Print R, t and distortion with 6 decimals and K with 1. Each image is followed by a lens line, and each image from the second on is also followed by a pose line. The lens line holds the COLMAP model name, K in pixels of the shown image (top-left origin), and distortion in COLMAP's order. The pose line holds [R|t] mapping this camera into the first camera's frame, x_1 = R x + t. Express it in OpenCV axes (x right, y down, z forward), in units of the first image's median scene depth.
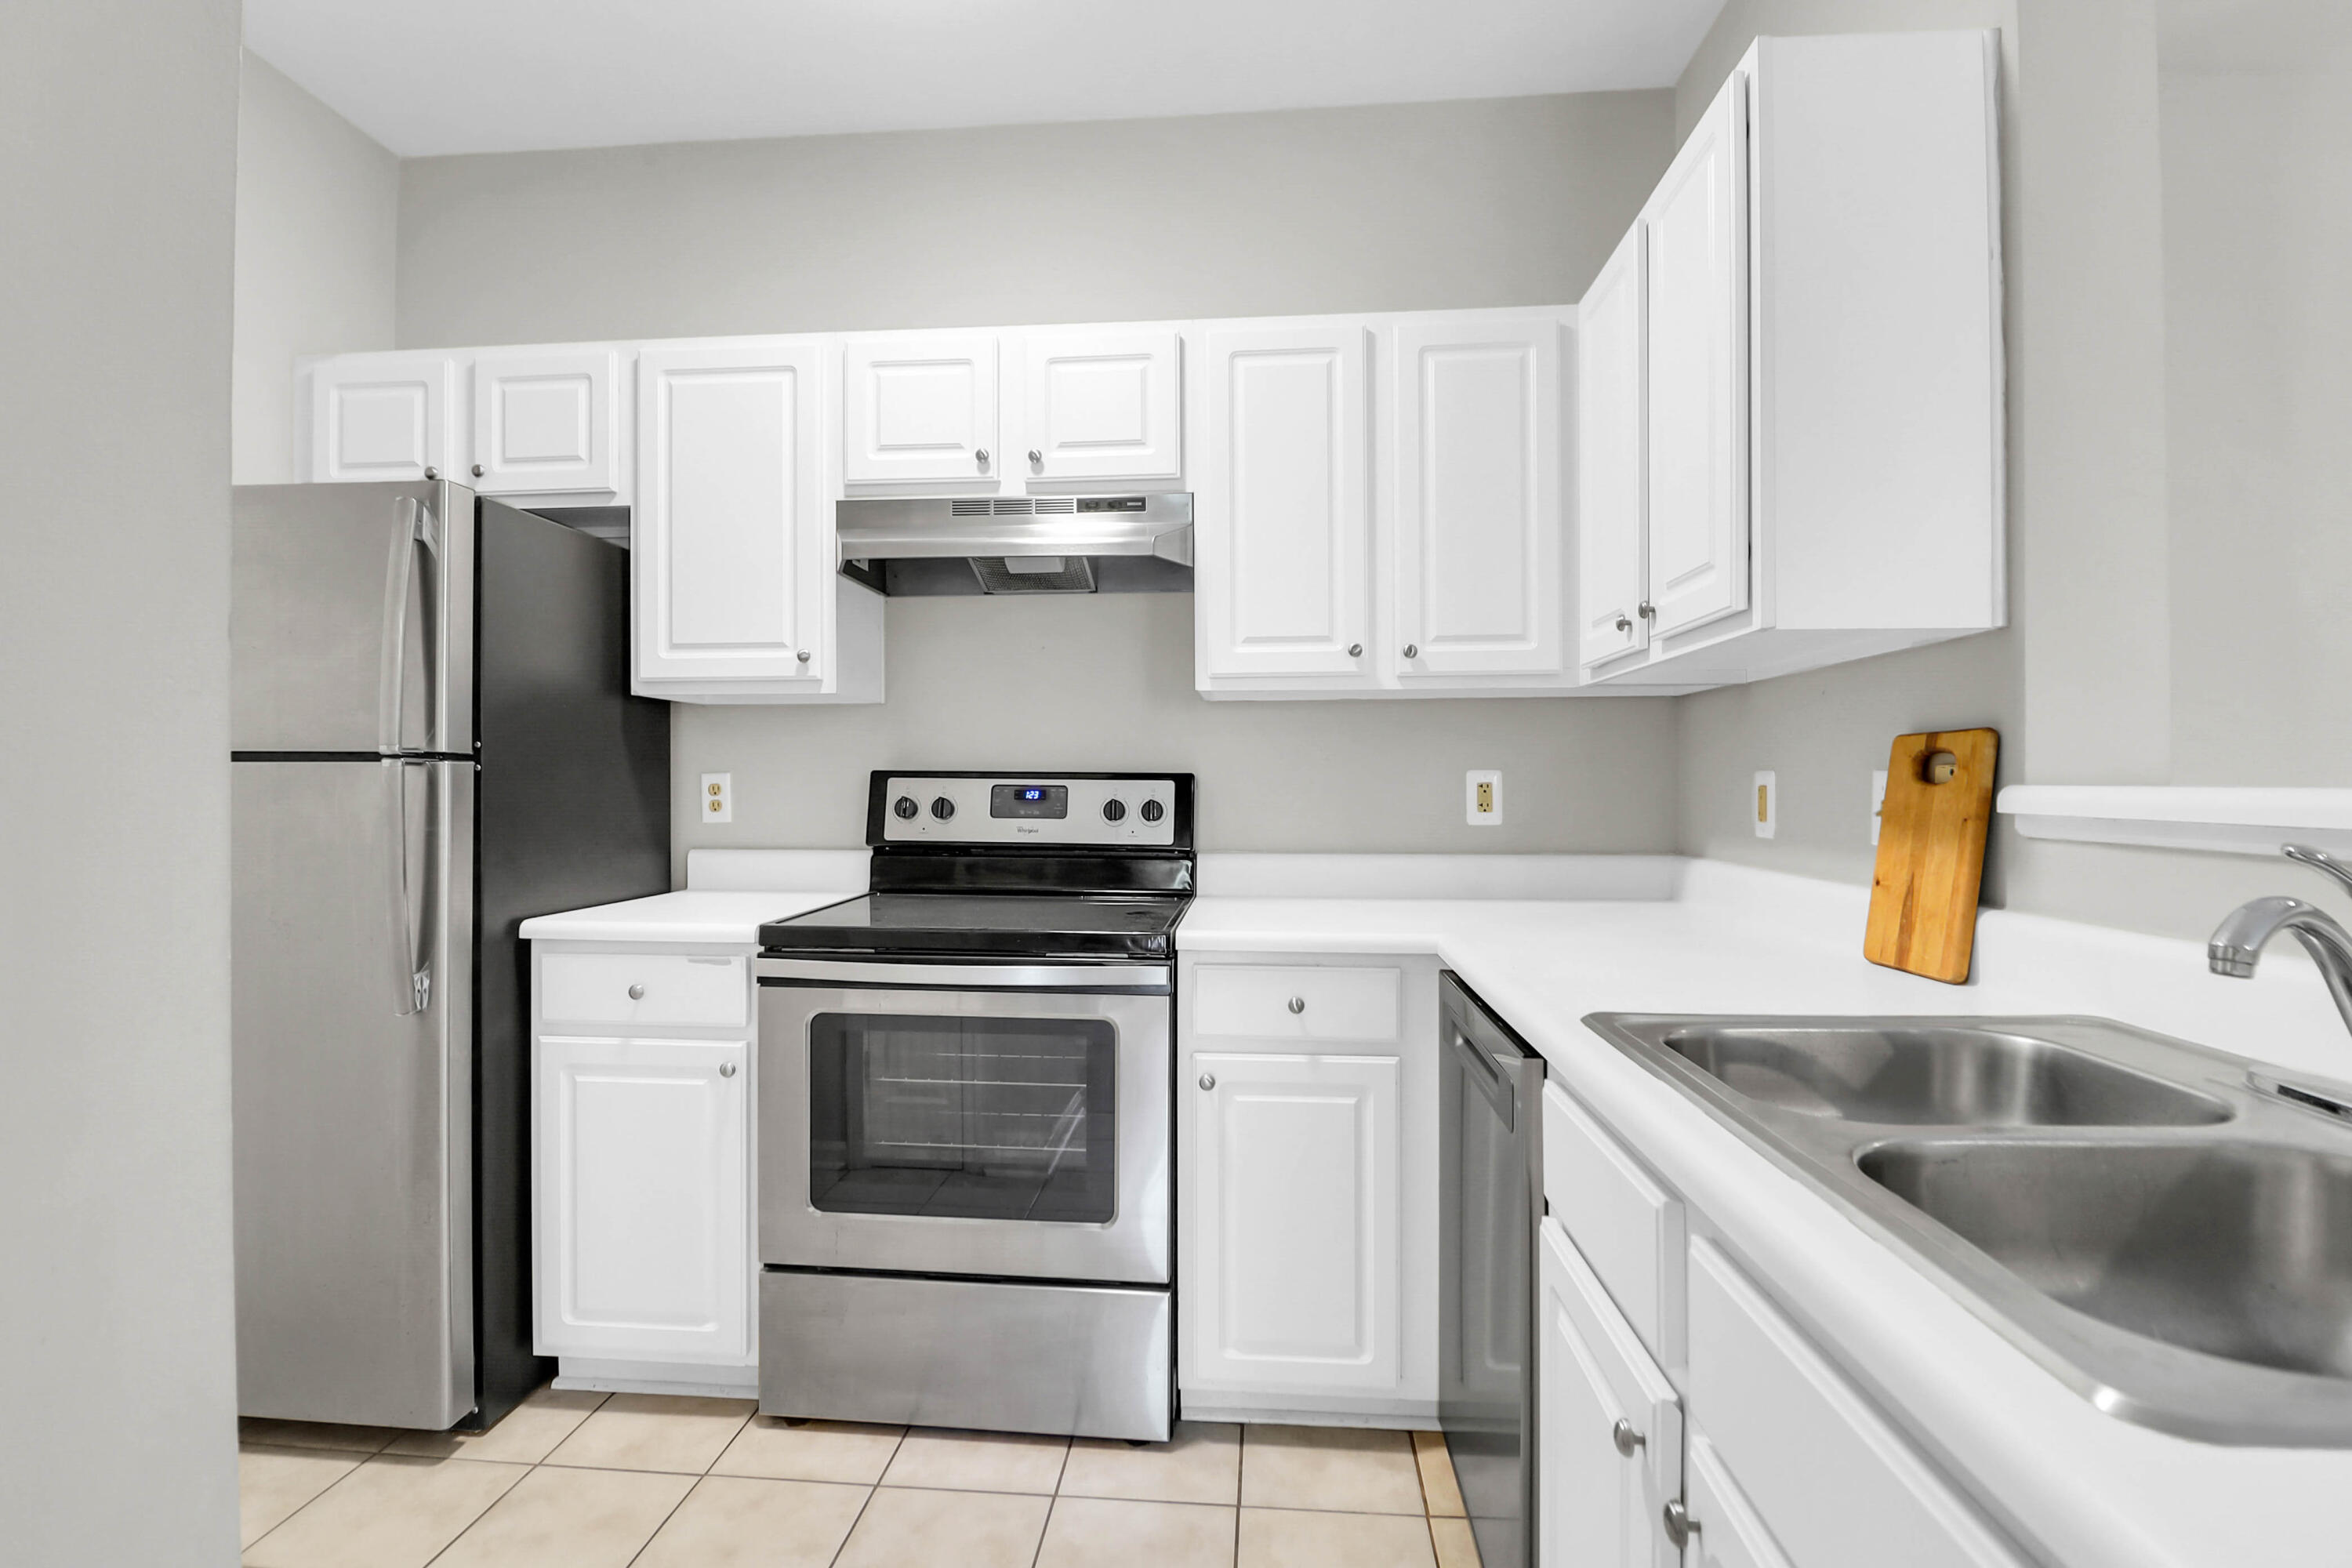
lens RADIAL K [[1112.1, 0, 1180.8], [0, 1112.1, 780.2], [0, 0, 1]] dist [-0.003290, -0.012856]
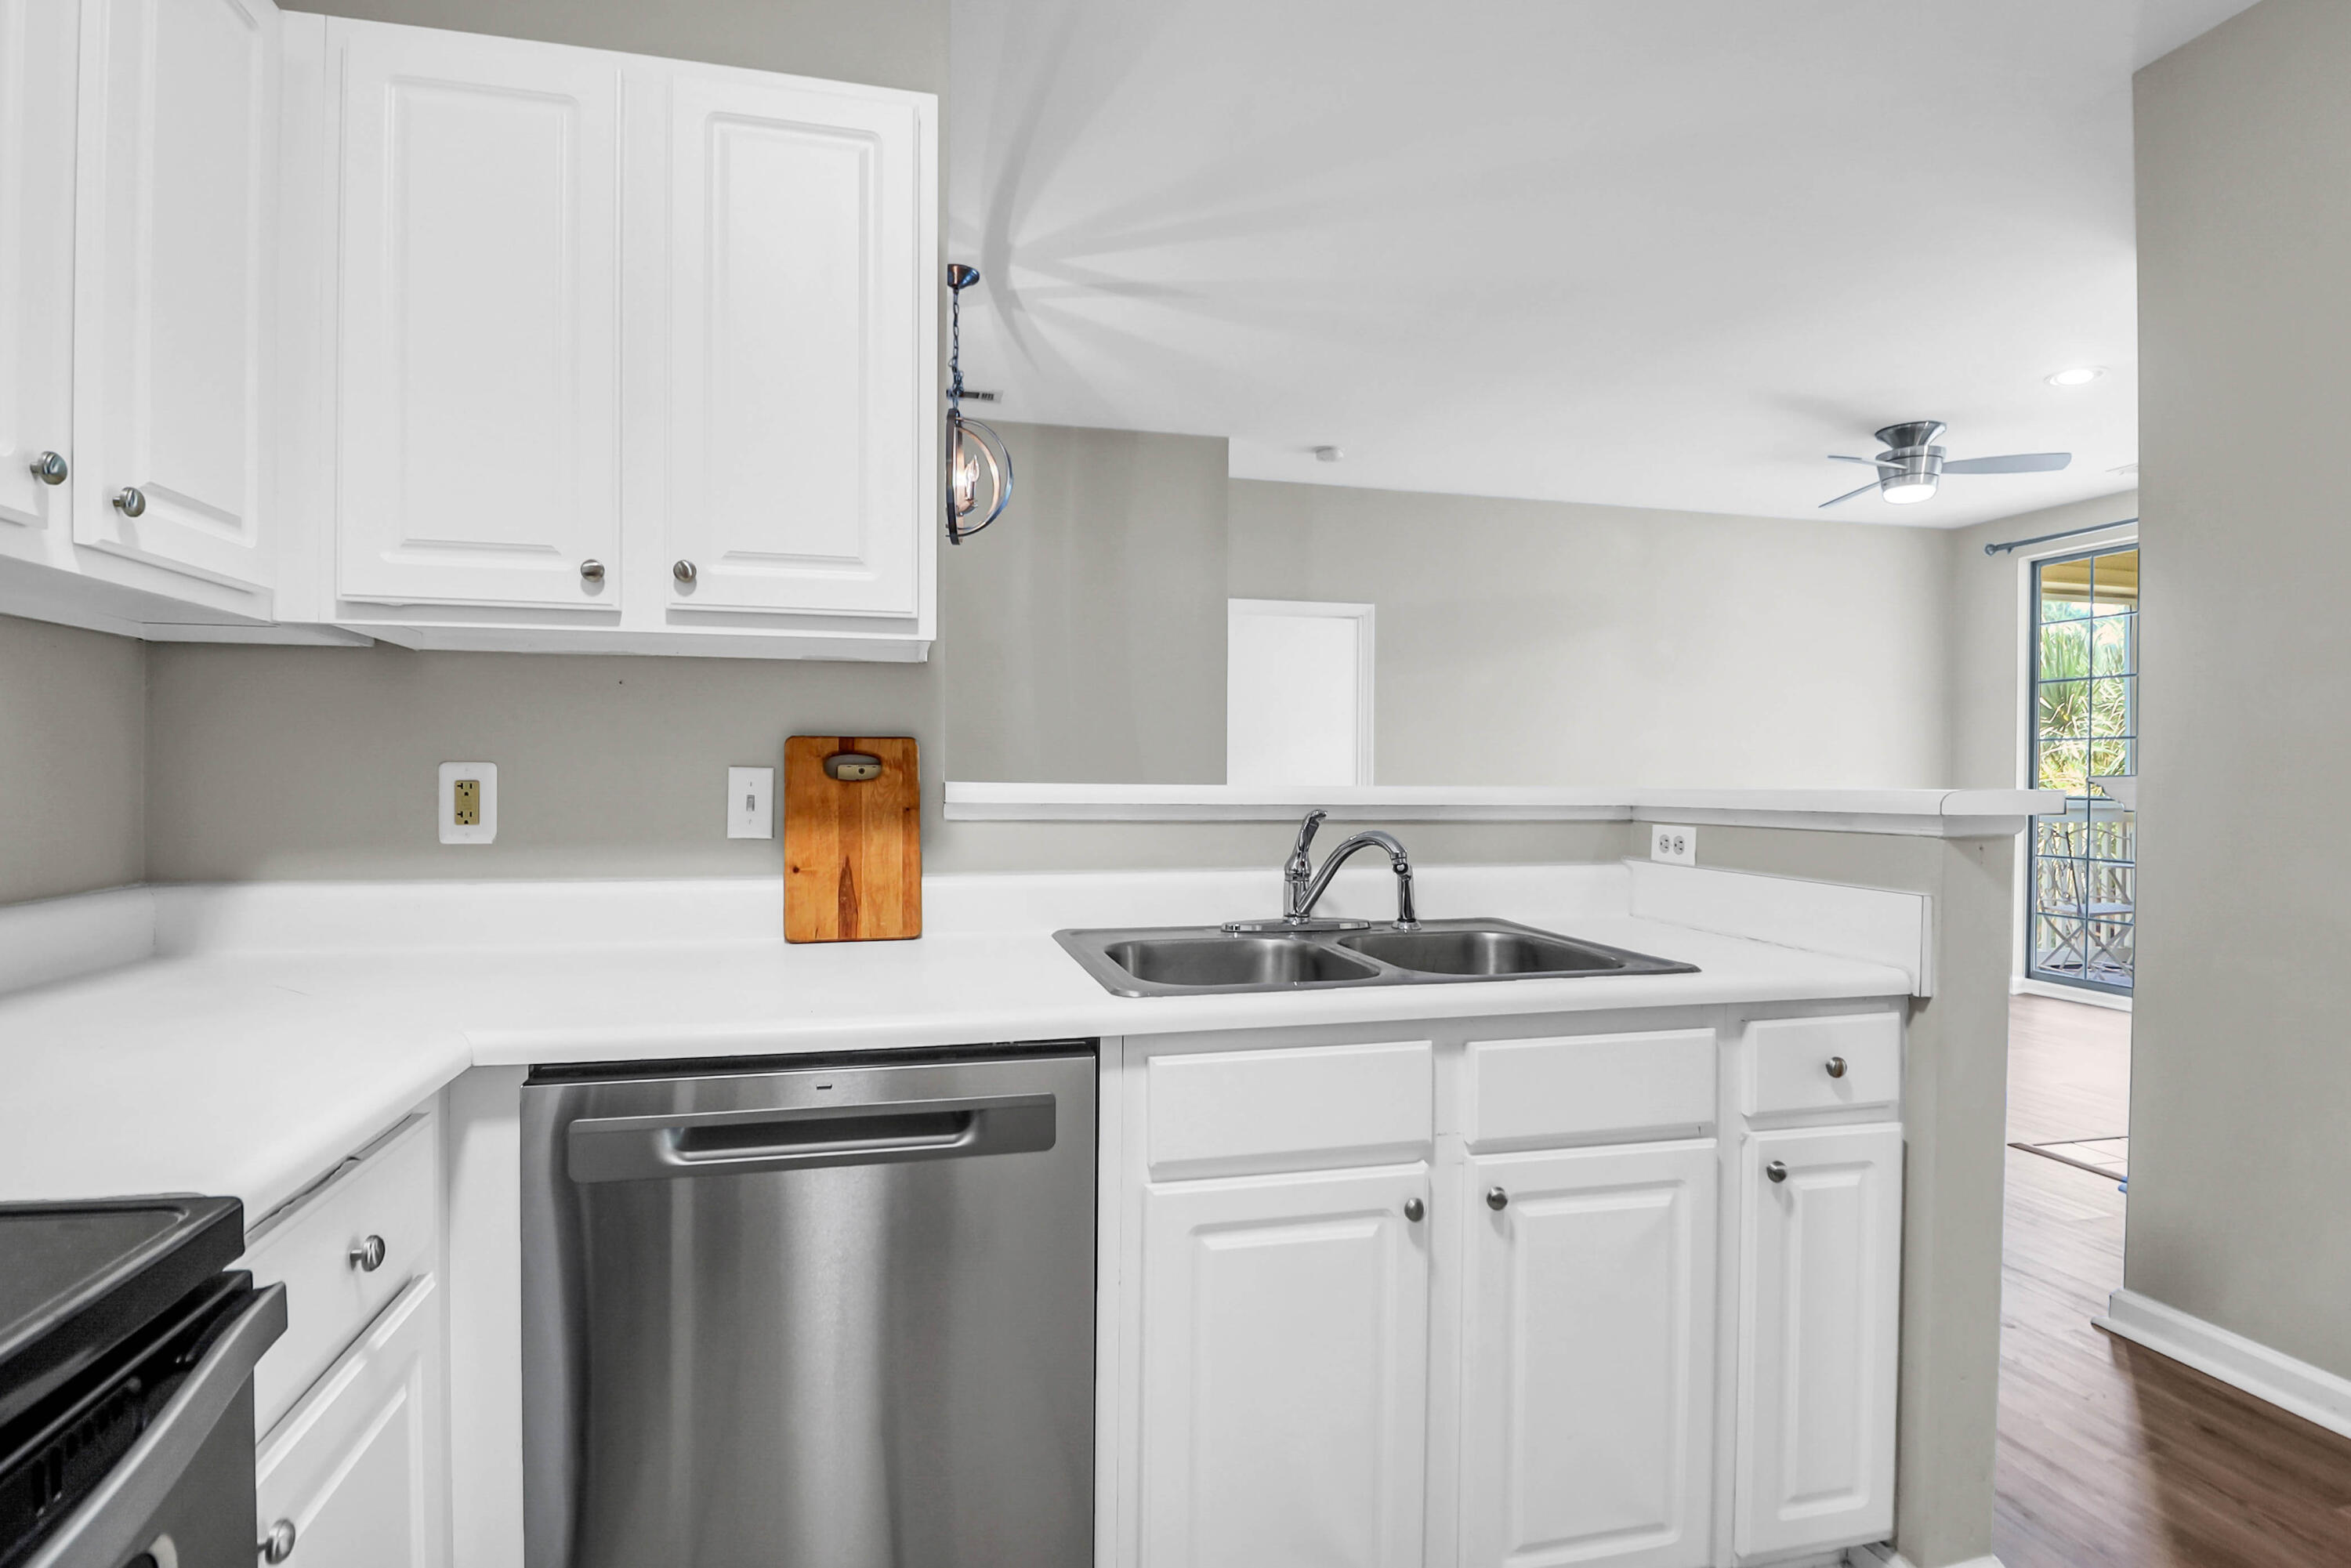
lens RADIAL K [[1132.5, 0, 1189.6], [0, 1132.5, 780.2], [0, 0, 1]] dist [0.000736, -0.015626]
pose [[-0.328621, -0.003428, 0.944456, -0.386521], [-0.011297, 0.999936, -0.000301, -0.000159], [-0.944394, -0.010769, -0.328639, 0.700866]]
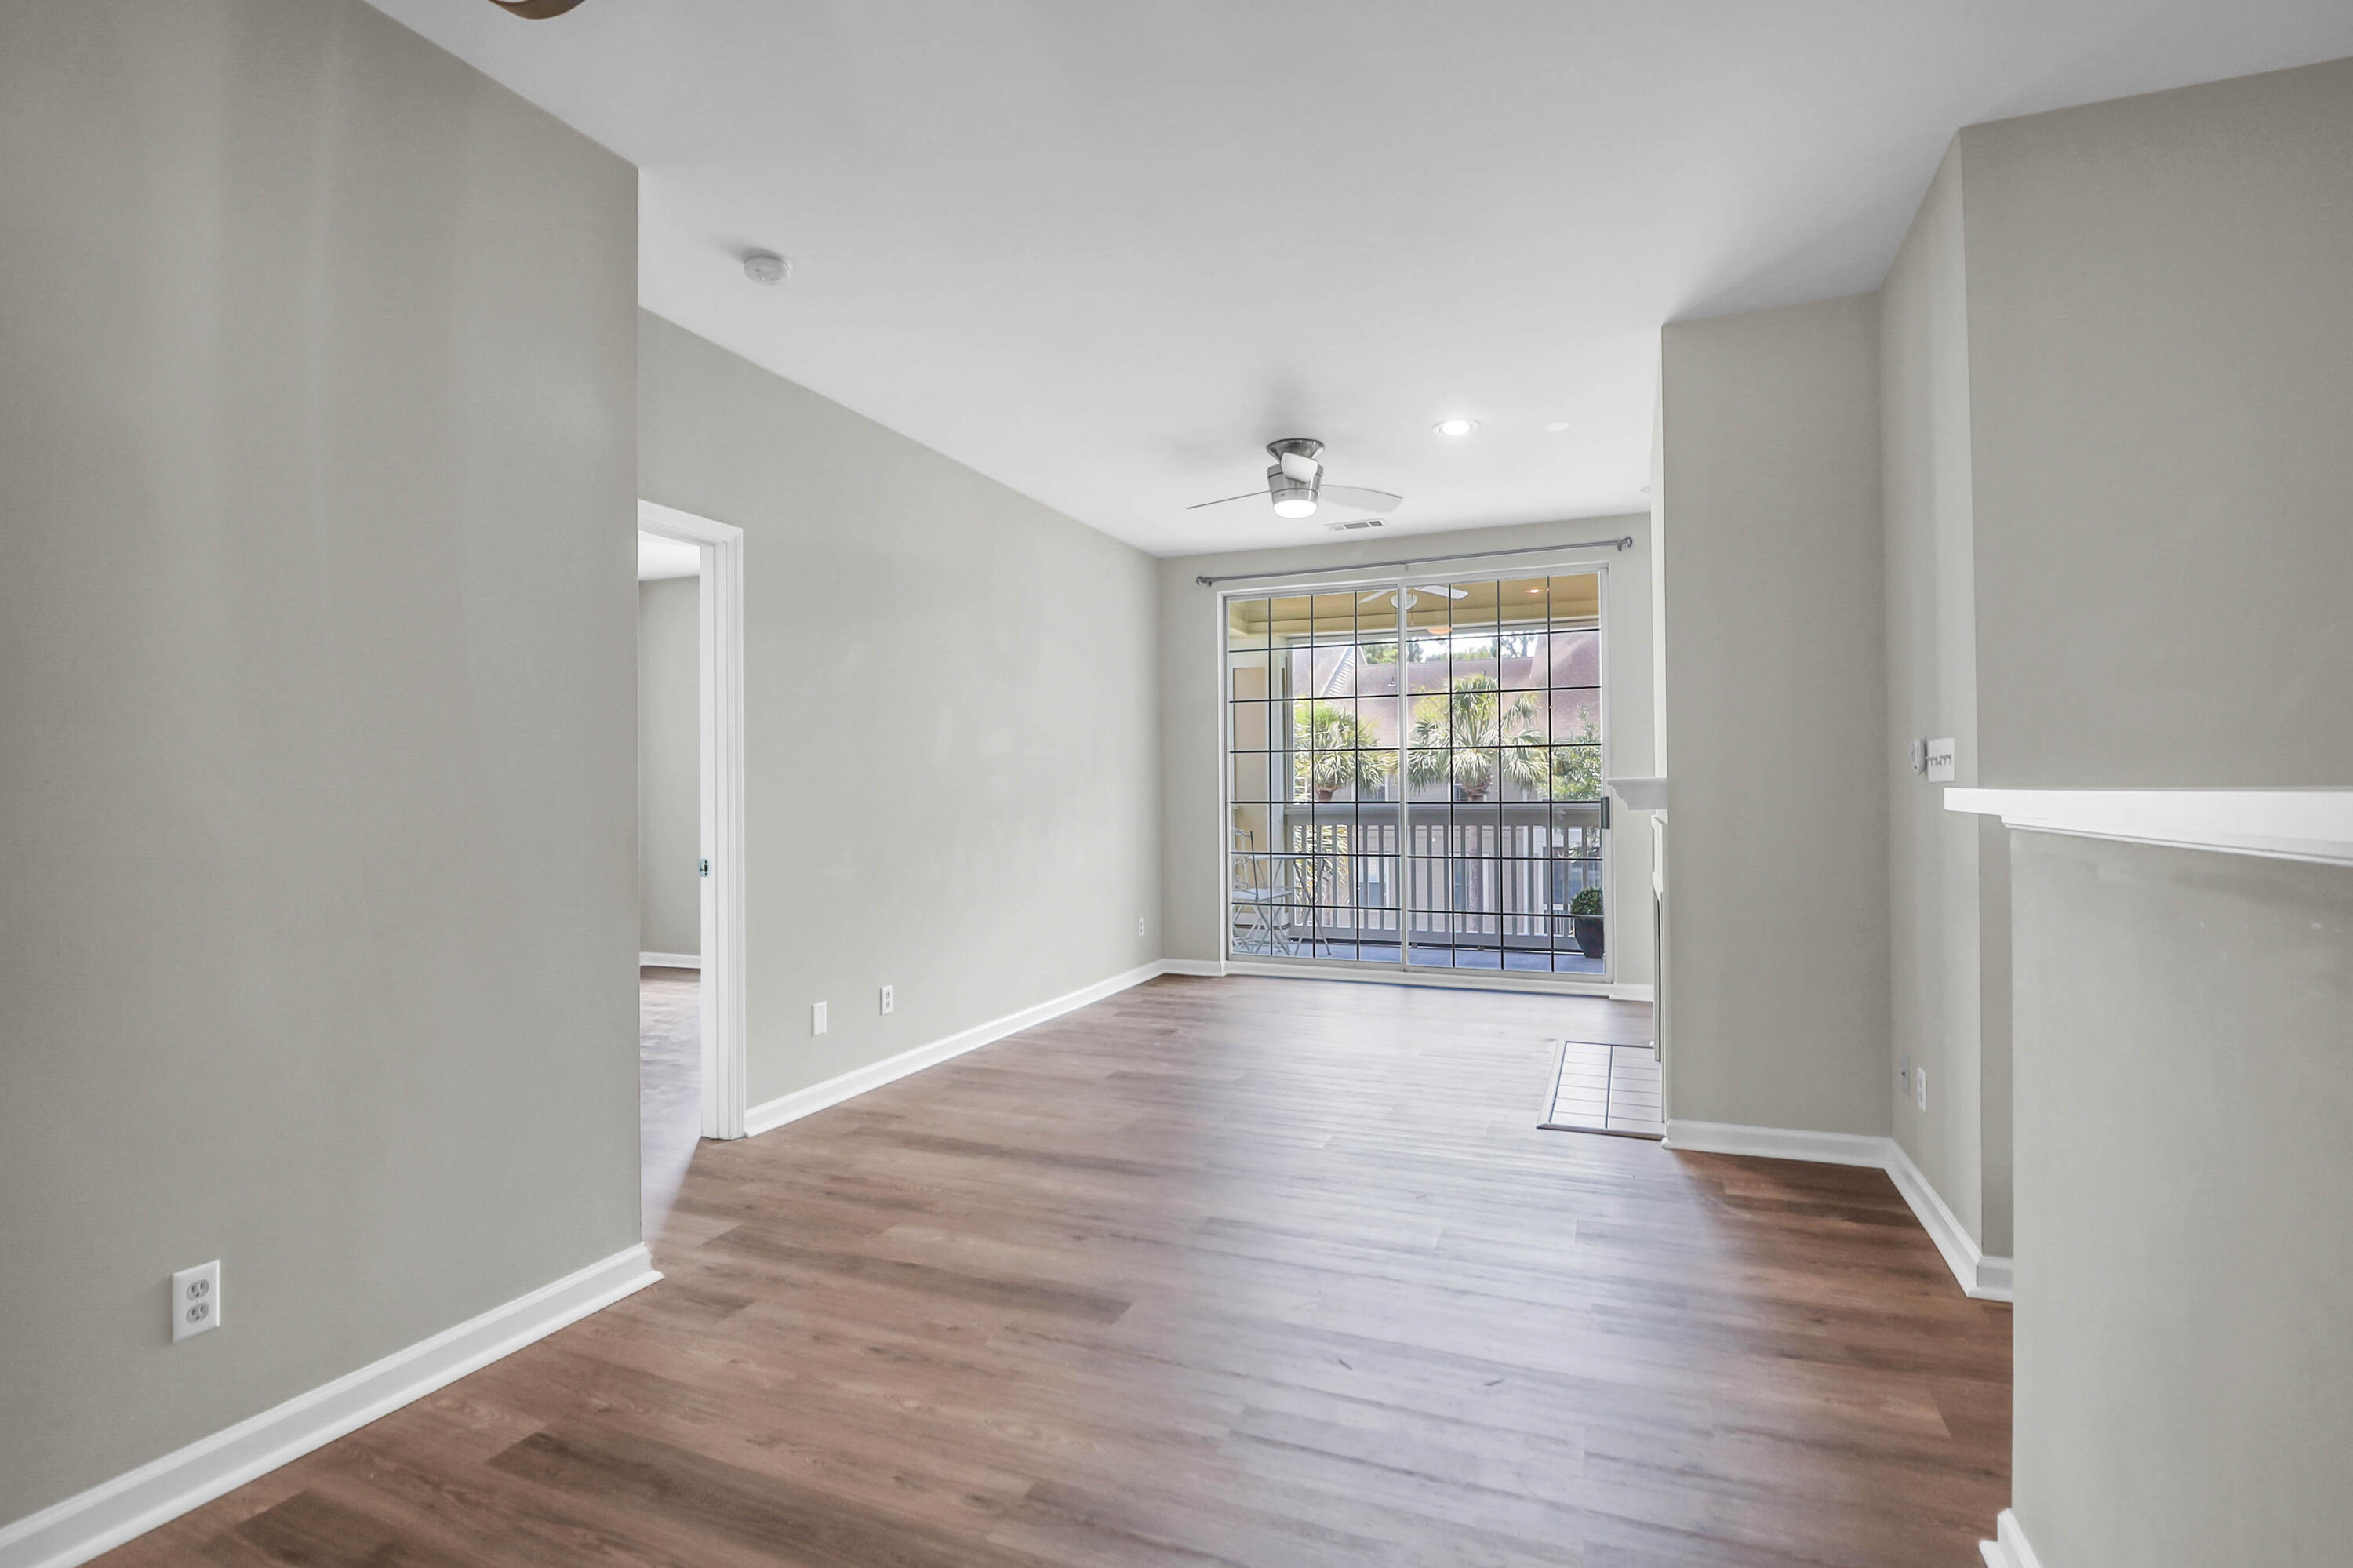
lens RADIAL K [[1133.6, 0, 1190.6], [0, 1133.6, 780.2], [0, 0, 1]] dist [0.000736, -0.015626]
pose [[-0.956098, 0.014315, 0.292696, 0.779133], [0.010082, 0.999822, -0.015964, 0.001492], [-0.292872, -0.012312, -0.956072, 0.856787]]
